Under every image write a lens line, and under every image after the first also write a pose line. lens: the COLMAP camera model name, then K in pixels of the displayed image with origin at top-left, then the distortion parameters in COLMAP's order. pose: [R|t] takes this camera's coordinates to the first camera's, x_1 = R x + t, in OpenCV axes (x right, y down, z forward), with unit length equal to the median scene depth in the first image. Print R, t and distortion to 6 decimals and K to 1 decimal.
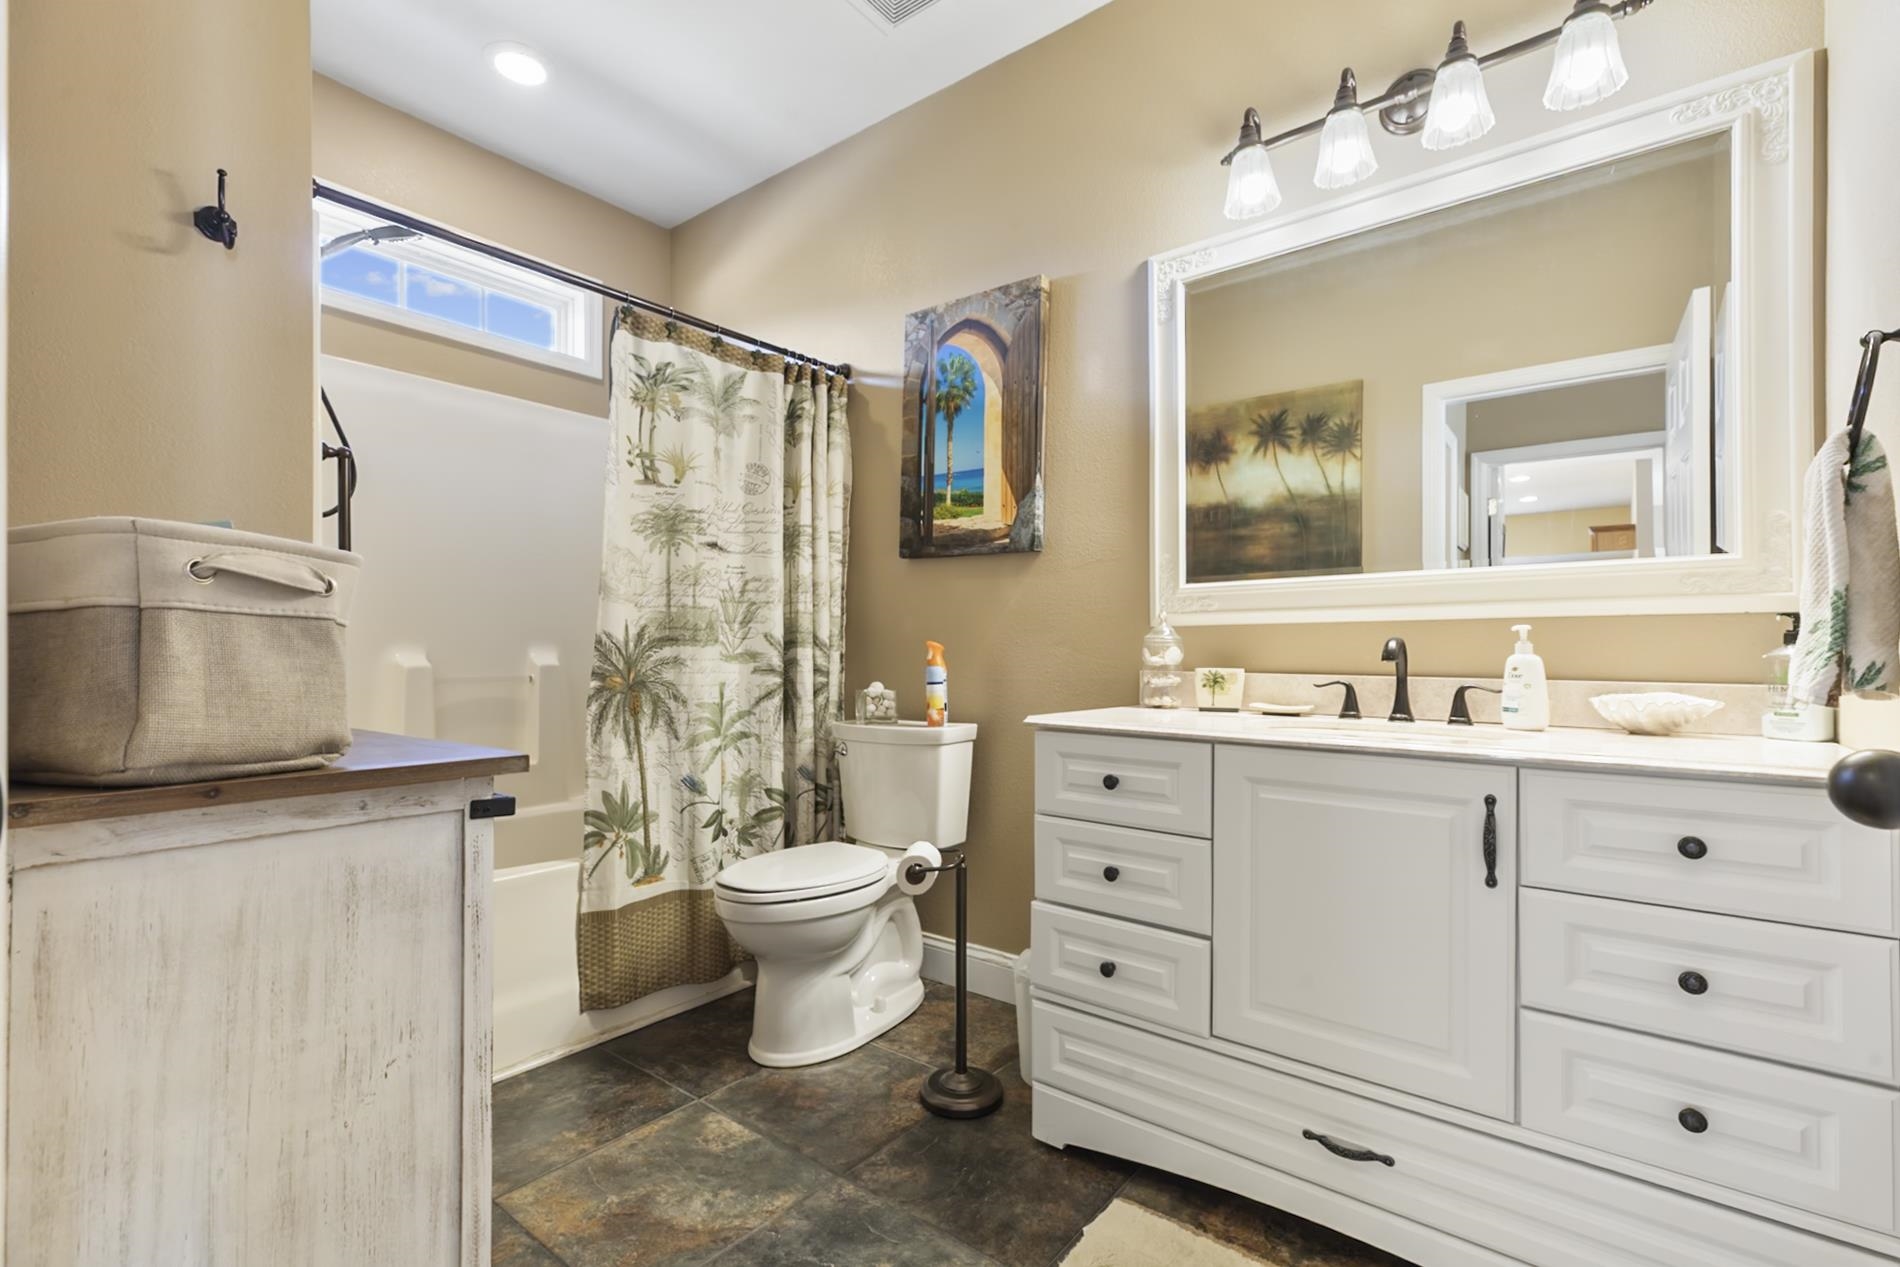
lens RADIAL K [[870.7, 0, 950.3], [0, 870.7, 651.8], [0, 0, 1]] dist [0.007290, 0.000003]
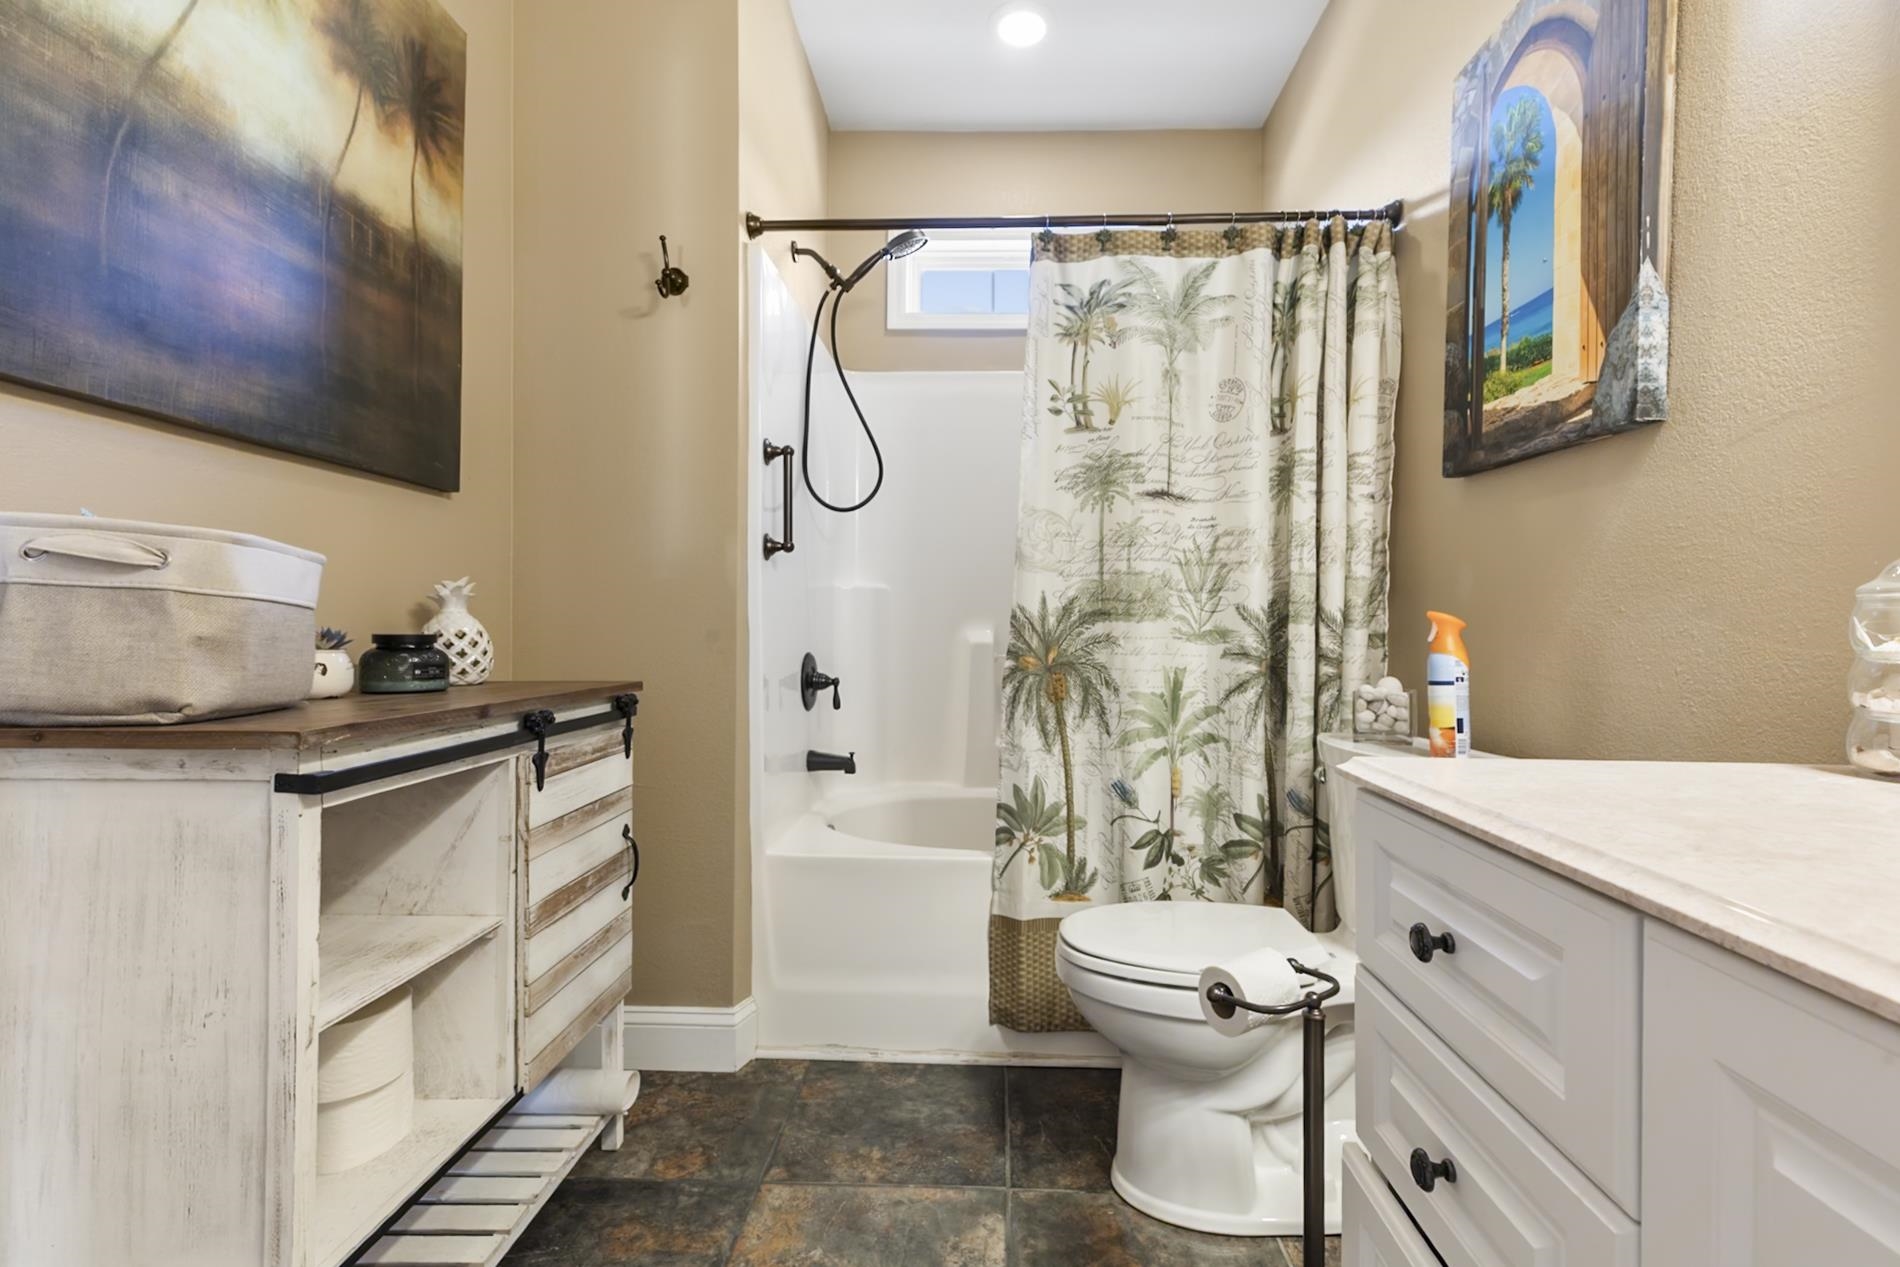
lens RADIAL K [[862.4, 0, 956.3], [0, 862.4, 630.7], [0, 0, 1]] dist [0.005901, 0.000726]
pose [[0.591408, 0.003787, -0.806364, 0.259108], [-0.006086, 0.999981, 0.000232, 0.002752], [0.806350, 0.004771, 0.591420, 0.400032]]
